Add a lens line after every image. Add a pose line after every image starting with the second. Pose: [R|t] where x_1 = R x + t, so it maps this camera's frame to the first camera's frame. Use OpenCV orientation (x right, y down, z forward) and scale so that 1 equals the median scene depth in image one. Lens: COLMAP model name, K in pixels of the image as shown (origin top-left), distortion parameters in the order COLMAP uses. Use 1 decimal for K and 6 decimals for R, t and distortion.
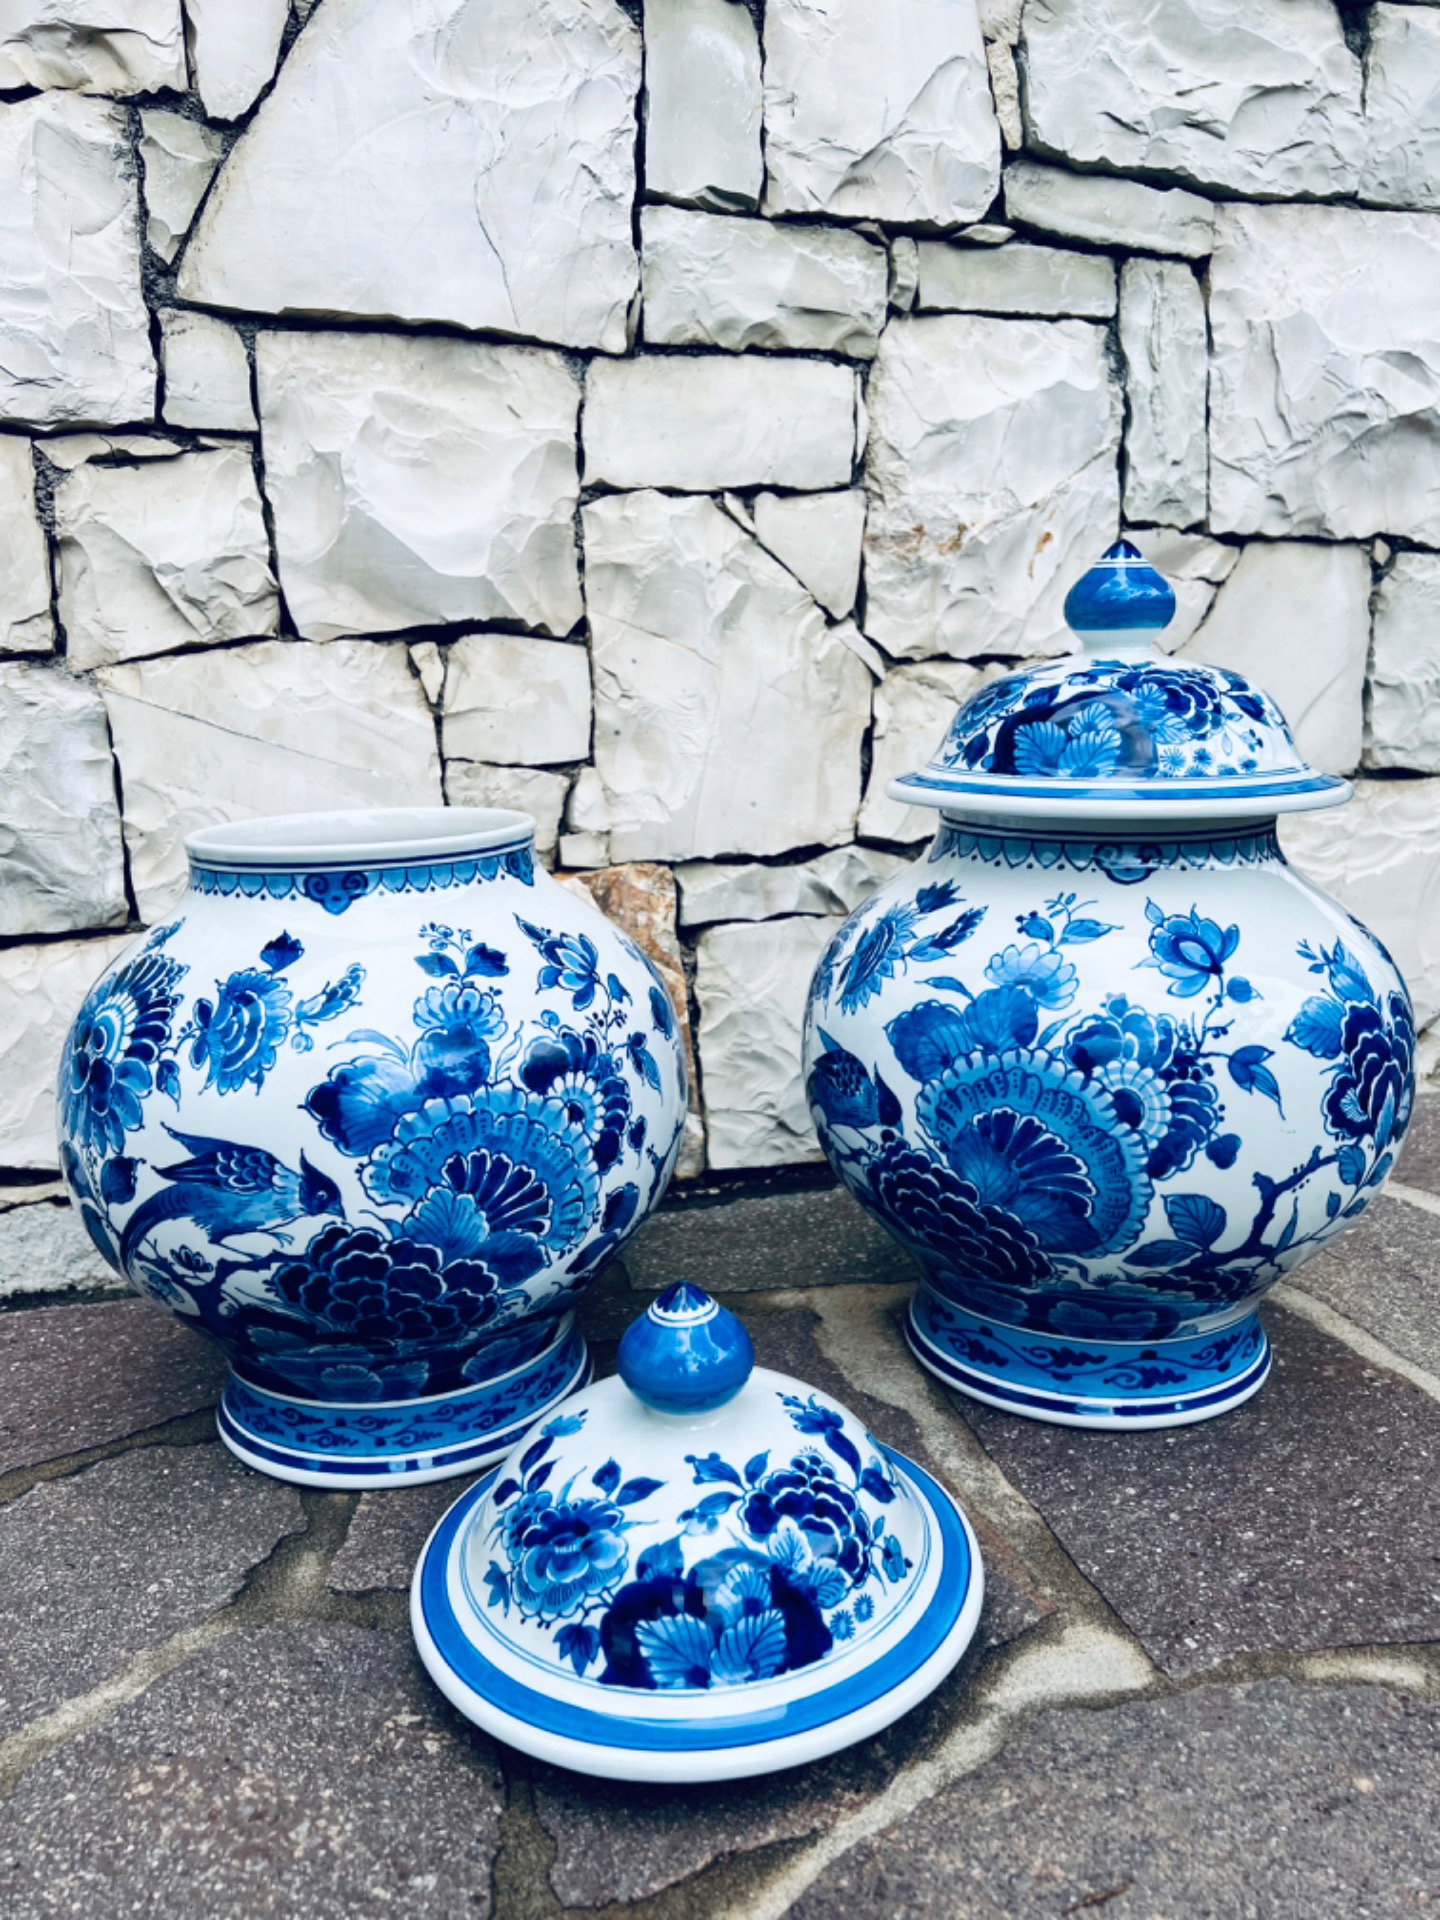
lens RADIAL K [[1442.4, 0, 700.5], [0, 1442.4, 959.9], [0, 0, 1]] dist [0.050365, -0.062130]
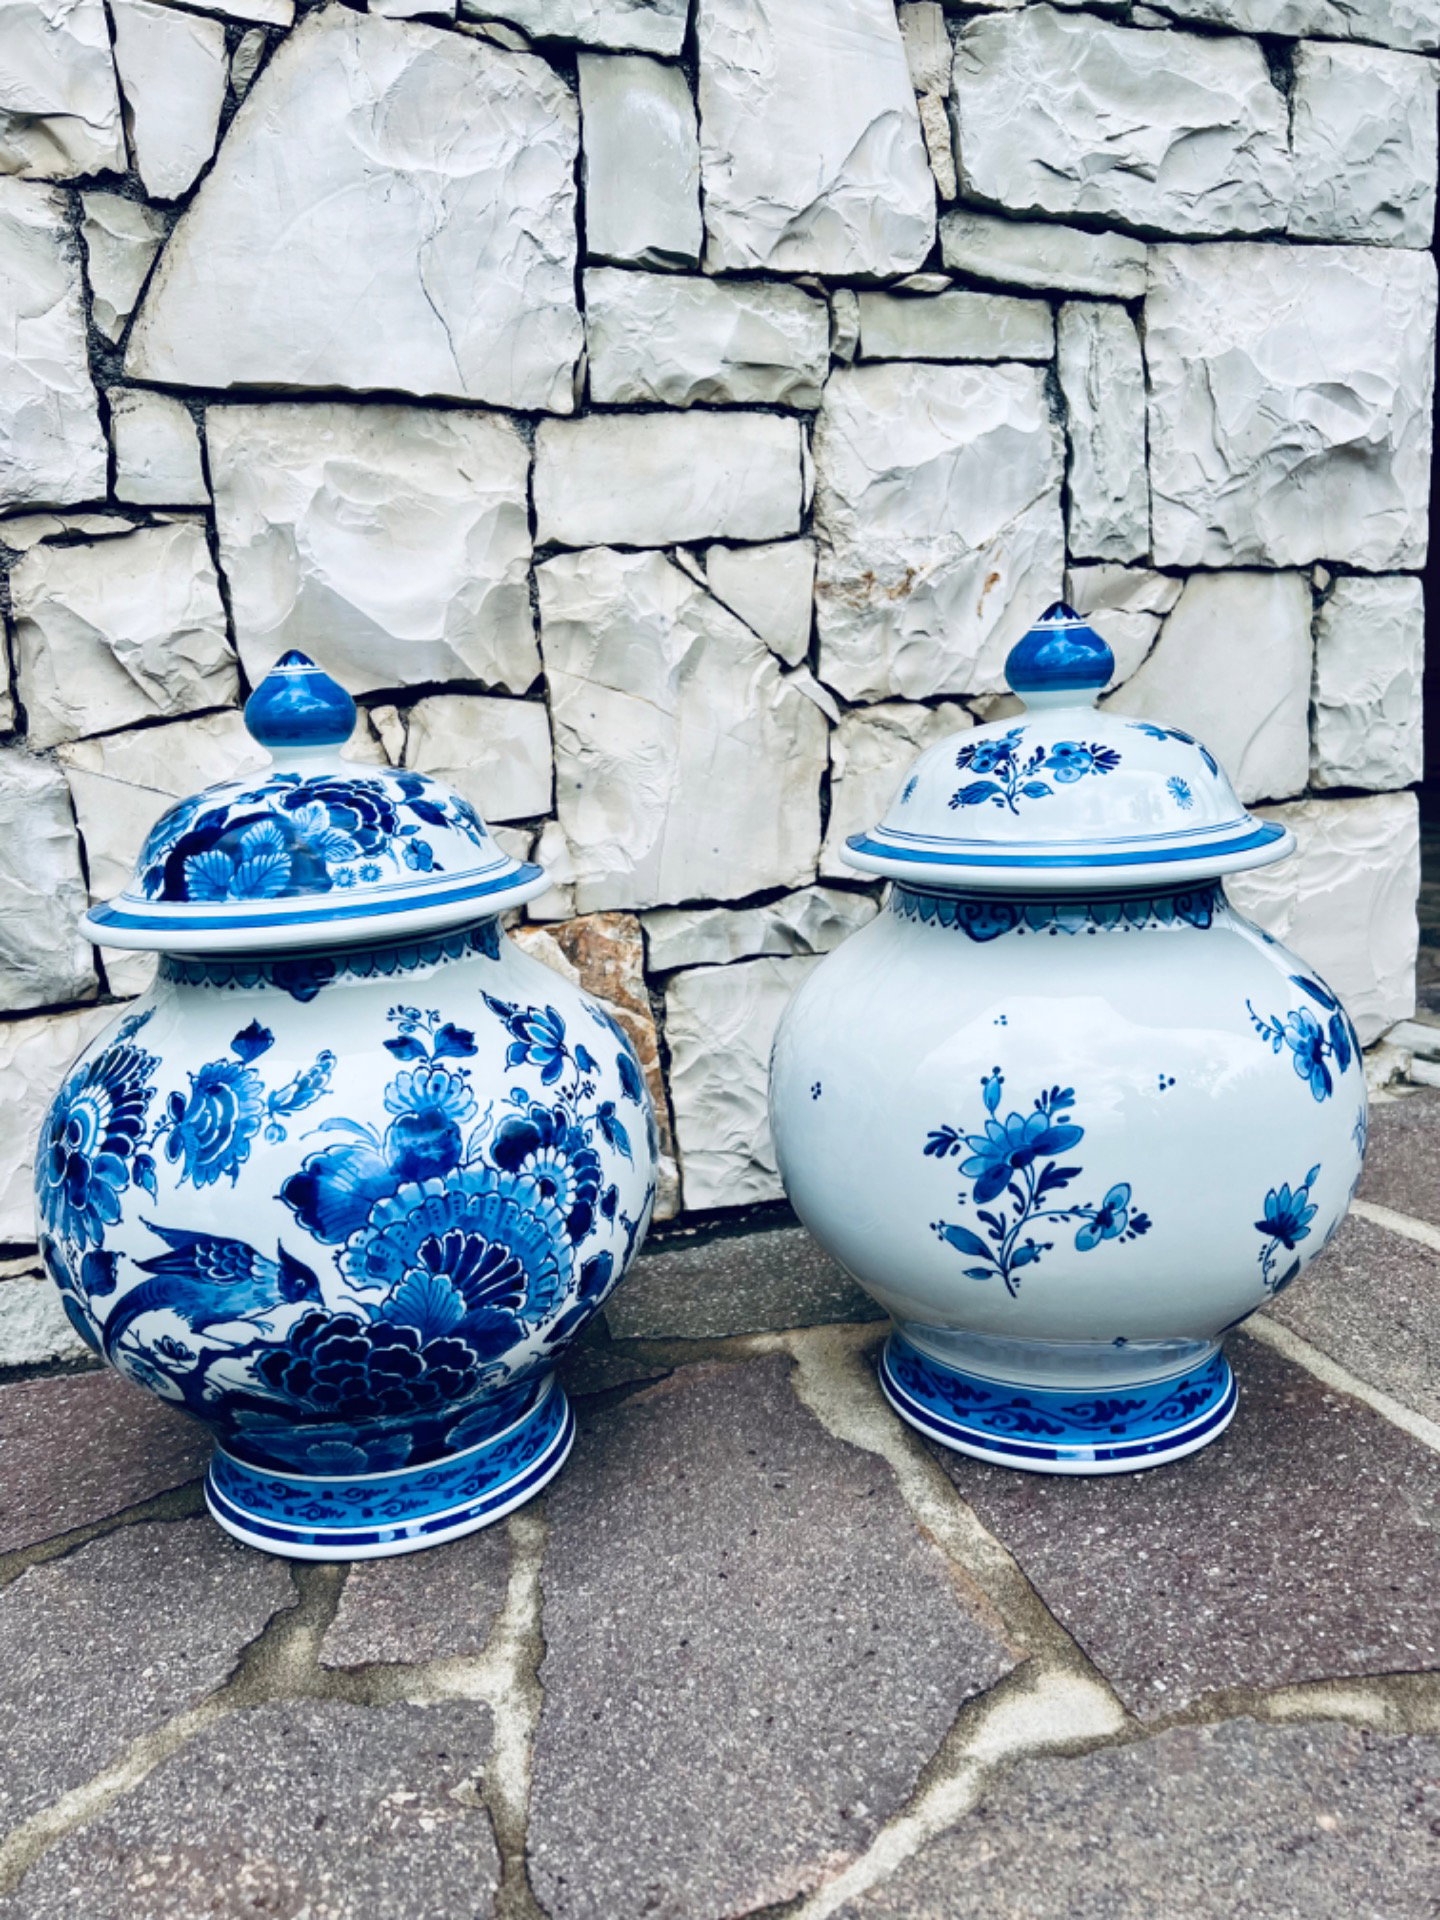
lens RADIAL K [[1441.1, 0, 706.6], [0, 1441.1, 964.7], [0, 0, 1]] dist [0.046844, -0.056118]
pose [[0.999164, -0.035093, 0.020952, 0.007113], [0.034992, 0.999374, 0.005145, -0.038105], [-0.021119, -0.004408, 0.999767, -0.015835]]
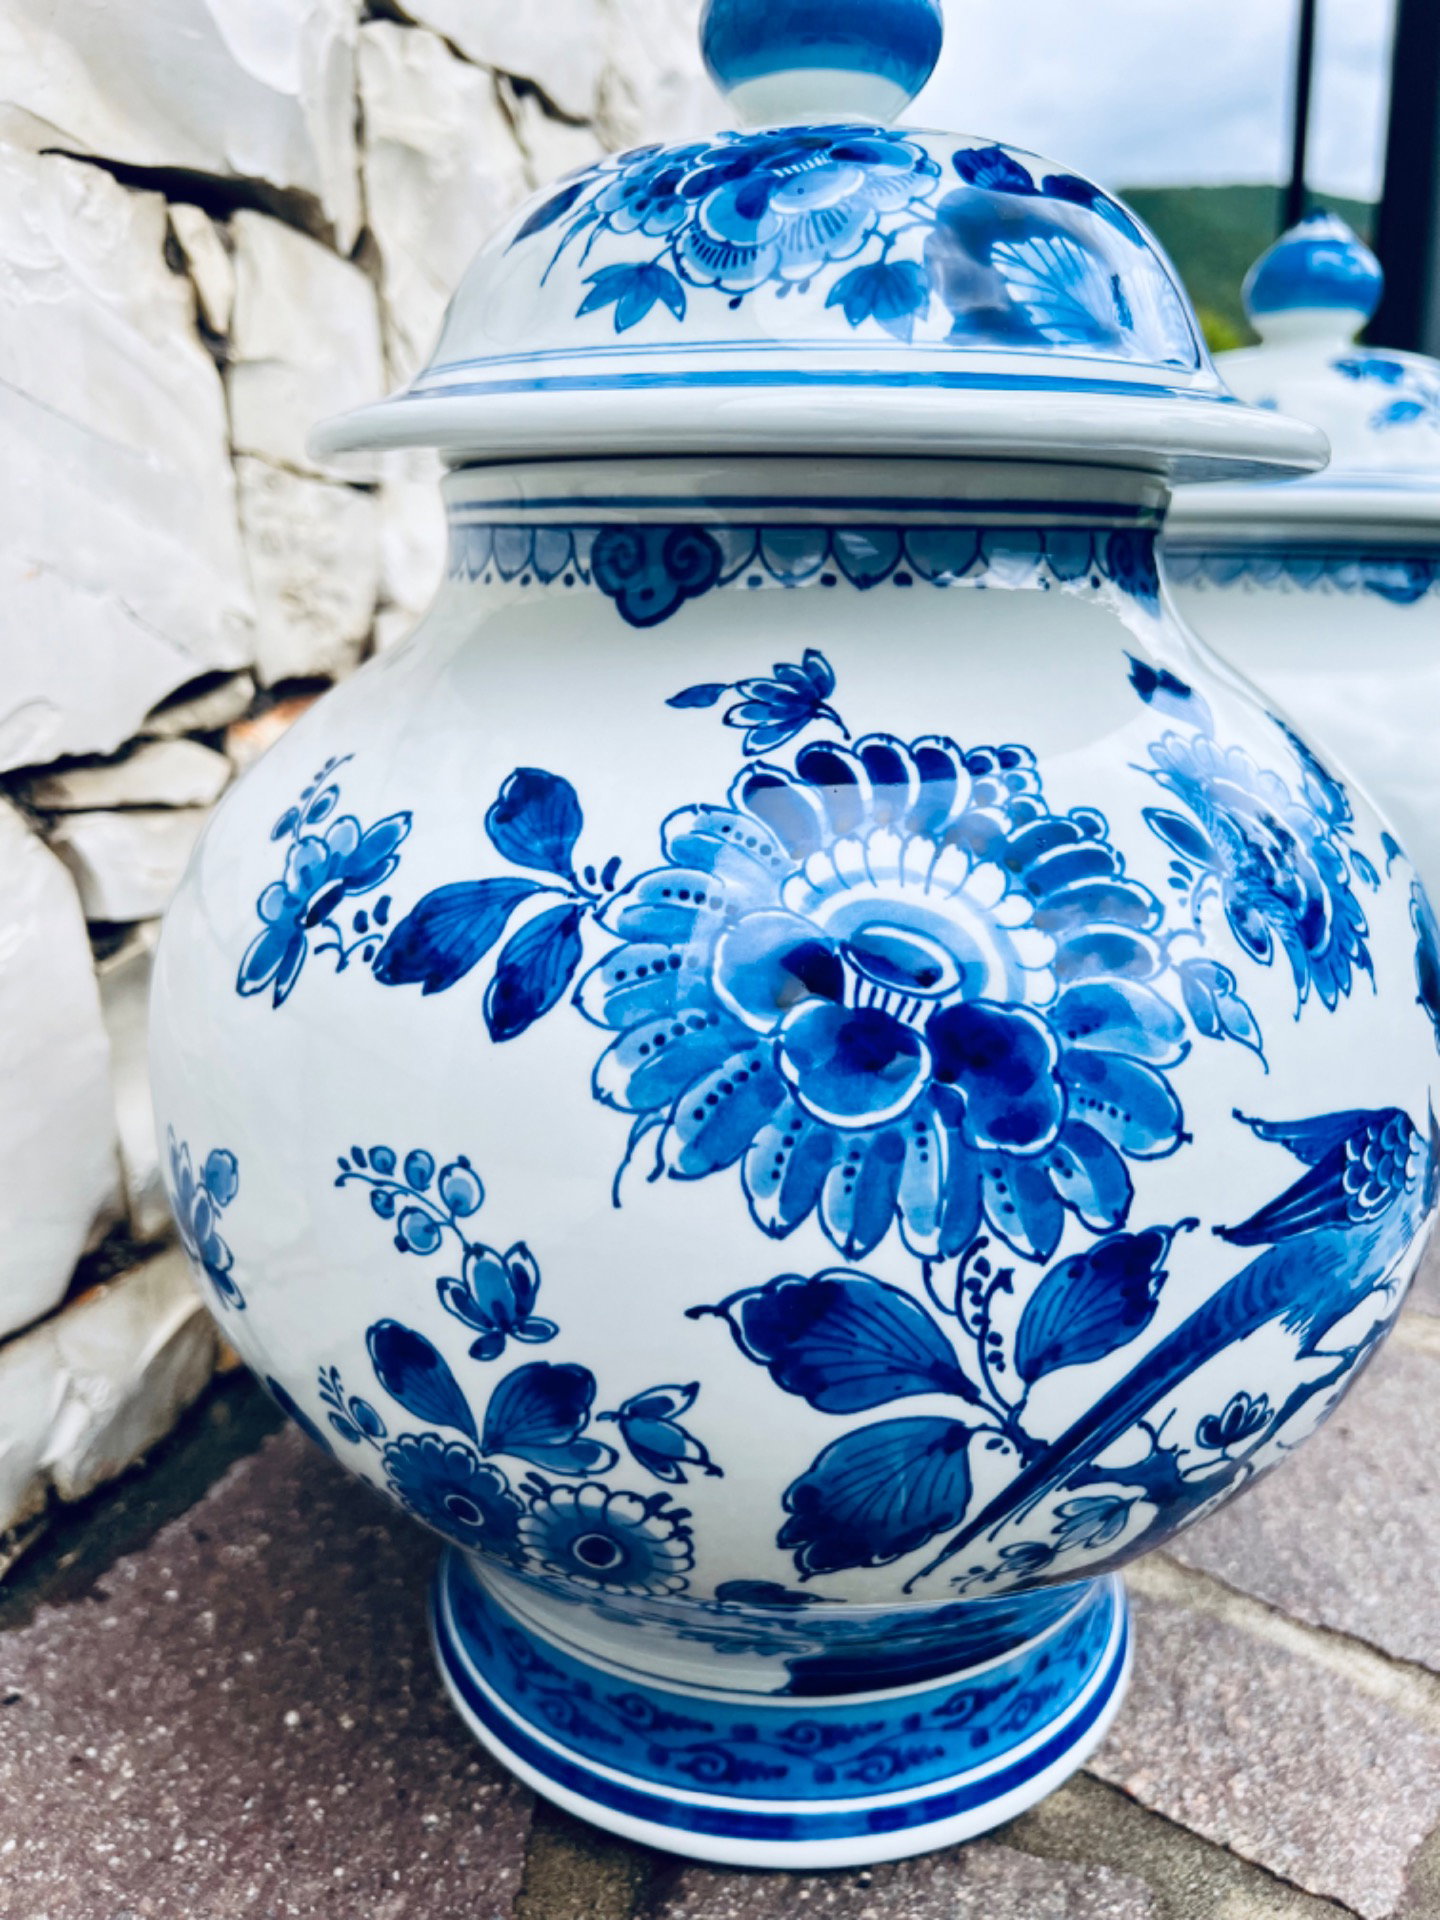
lens RADIAL K [[1486.0, 0, 688.6], [0, 1486.0, 938.5], [0, 0, 1]] dist [0.042919, -0.071904]
pose [[0.652329, -0.147164, 0.743511, -0.525738], [0.125756, 0.988387, 0.085299, 0.007616], [-0.747430, 0.037858, 0.663261, 0.574182]]
